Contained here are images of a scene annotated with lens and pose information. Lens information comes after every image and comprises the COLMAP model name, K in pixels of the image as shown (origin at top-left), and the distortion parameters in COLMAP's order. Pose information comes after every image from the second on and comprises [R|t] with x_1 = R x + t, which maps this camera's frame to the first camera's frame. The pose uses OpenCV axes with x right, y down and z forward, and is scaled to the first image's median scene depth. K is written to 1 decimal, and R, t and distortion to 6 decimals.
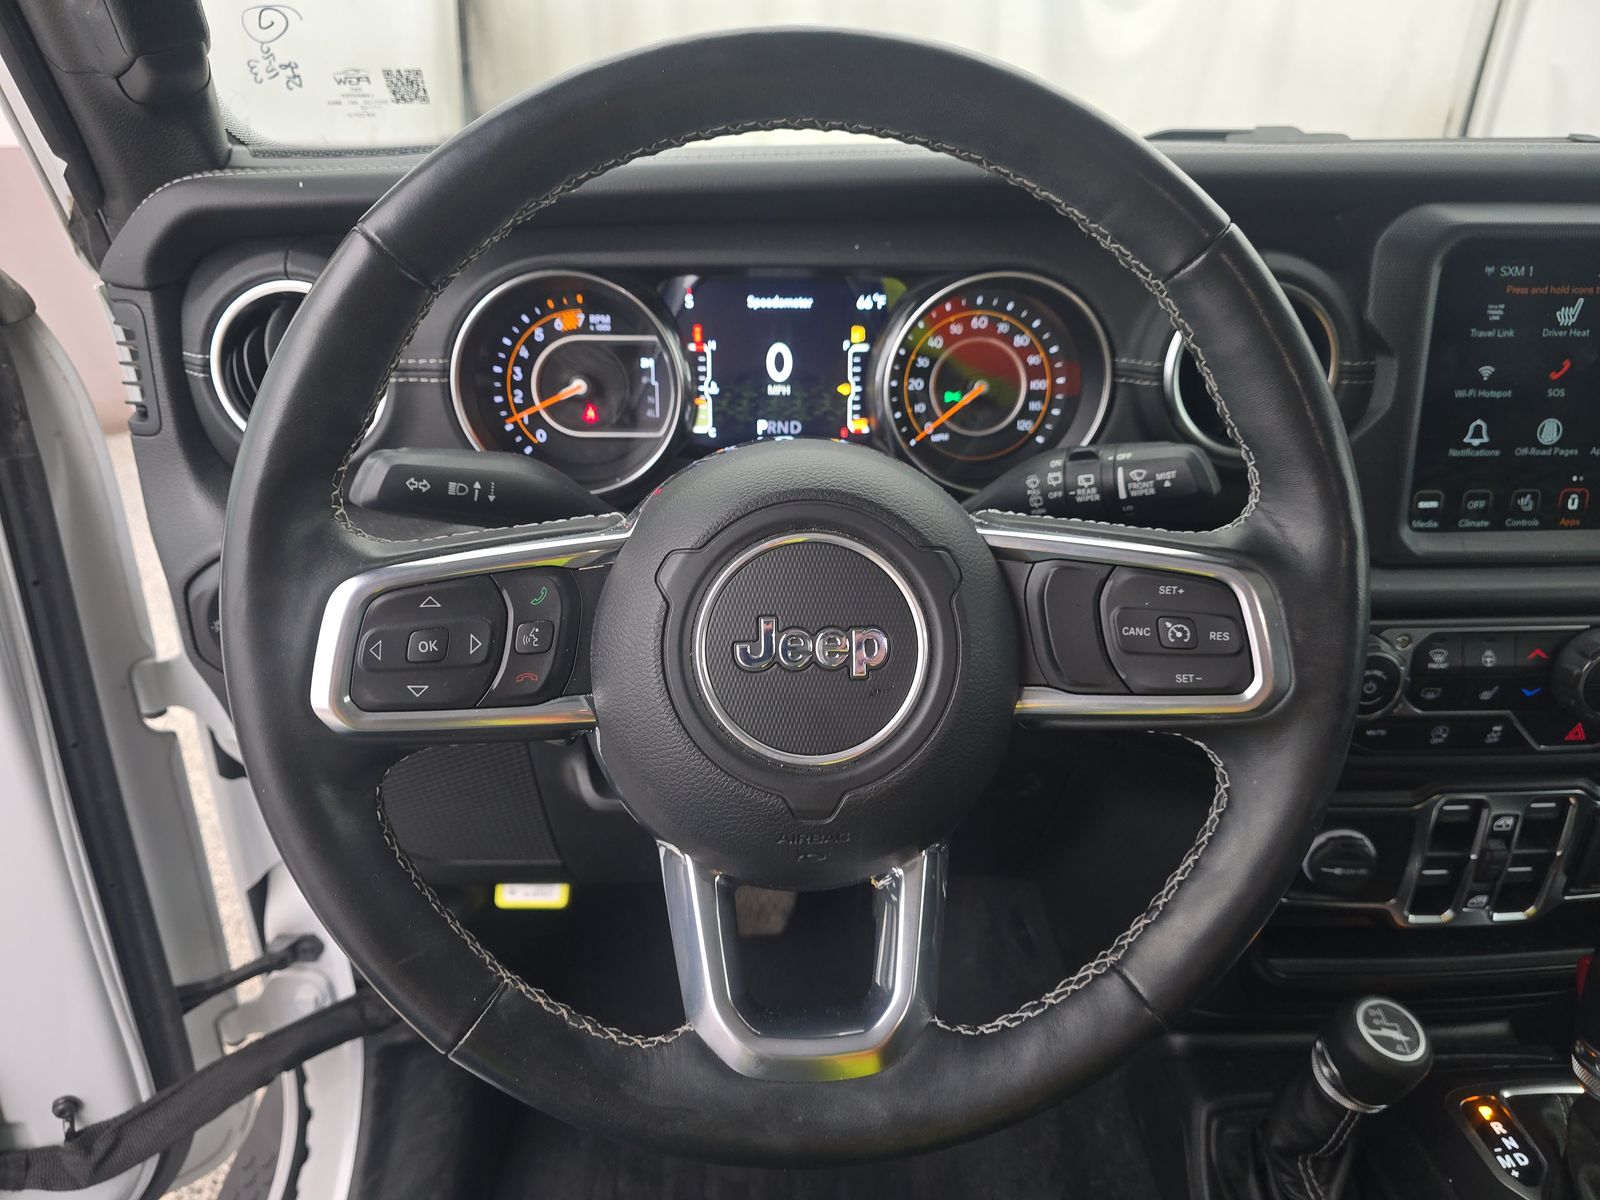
lens RADIAL K [[1078.2, 0, 795.2], [0, 1078.2, 596.6], [0, 0, 1]] dist [0.030847, -0.042961]
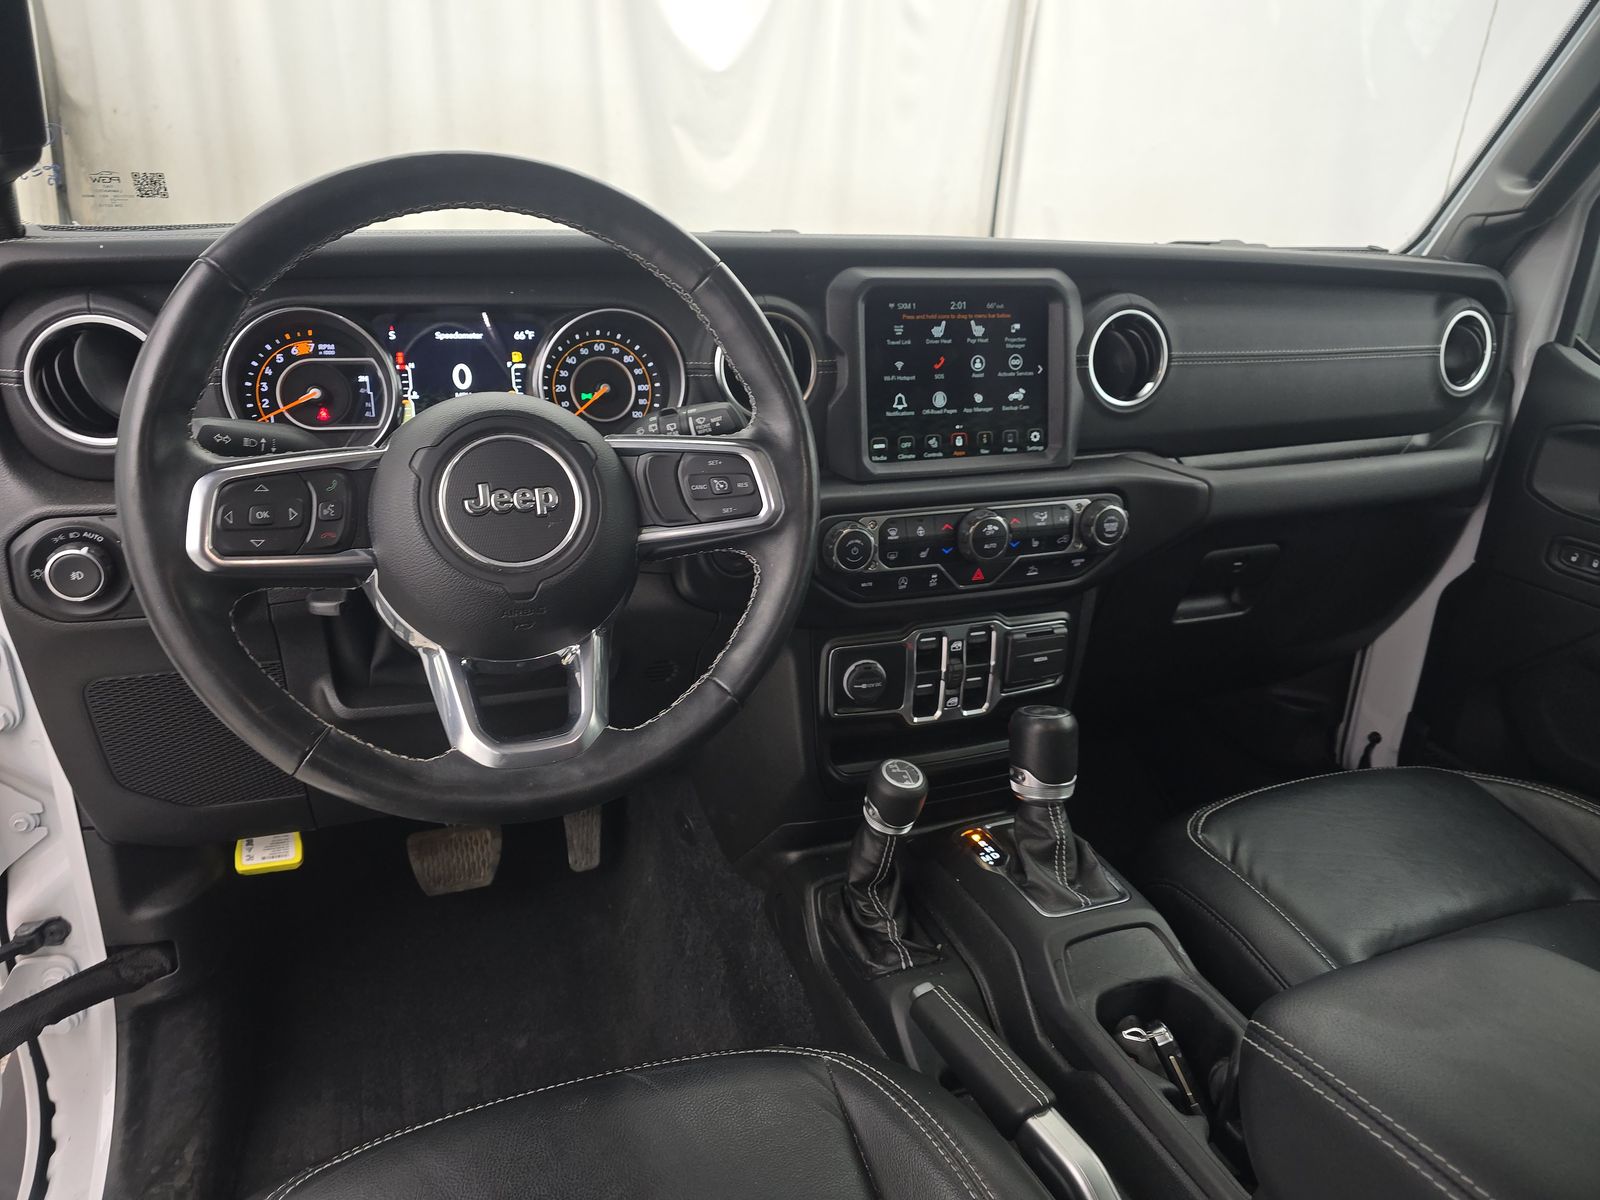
lens RADIAL K [[1078.2, 0, 785.8], [0, 1078.2, 600.7], [0, 0, 1]] dist [0.030847, -0.042961]
pose [[0.950648, -0.082320, 0.299153, -0.061743], [0.112703, 0.989922, -0.085742, 0.253699], [-0.289080, 0.115225, 0.950345, -0.462440]]
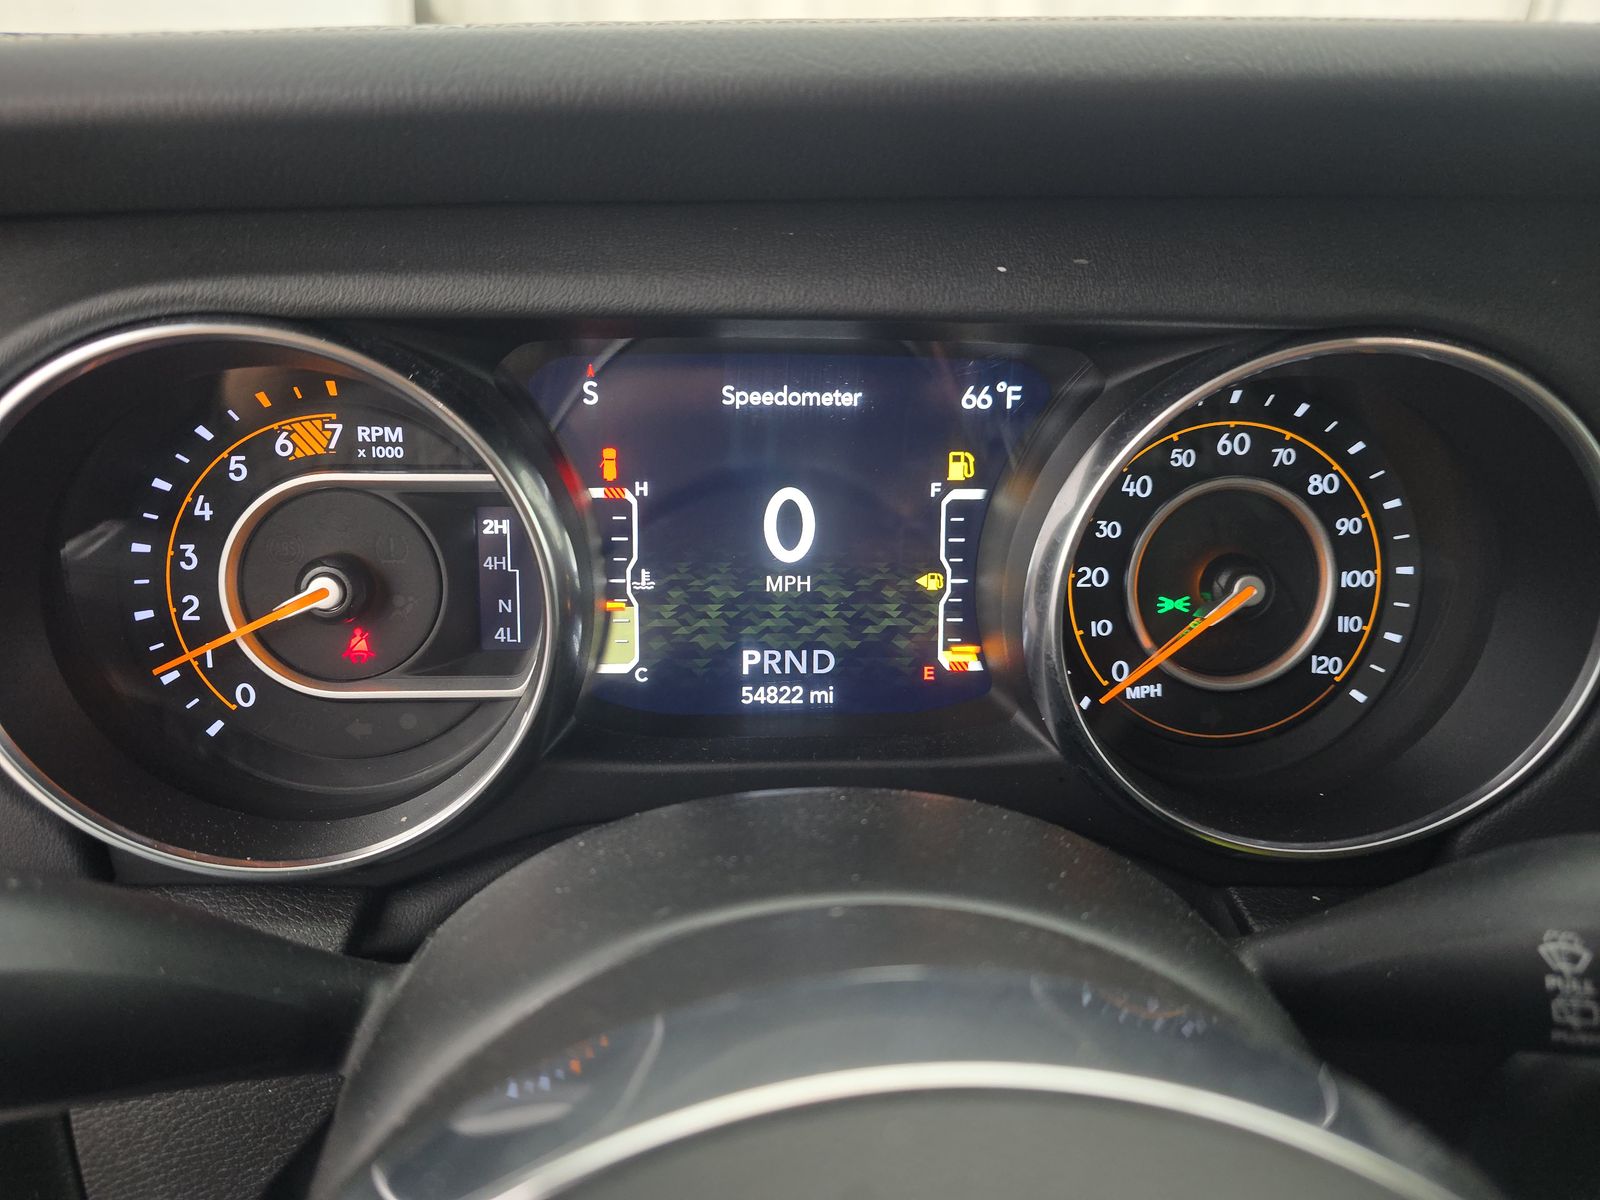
lens RADIAL K [[1078.2, 0, 803.5], [0, 1078.2, 598.3], [0, 0, 1]] dist [0.030847, -0.042961]
pose [[0.999515, 0.000667, 0.031139, -0.023546], [0.000755, 0.998958, -0.045637, -0.169172], [-0.031137, 0.045638, 0.998473, 0.557820]]
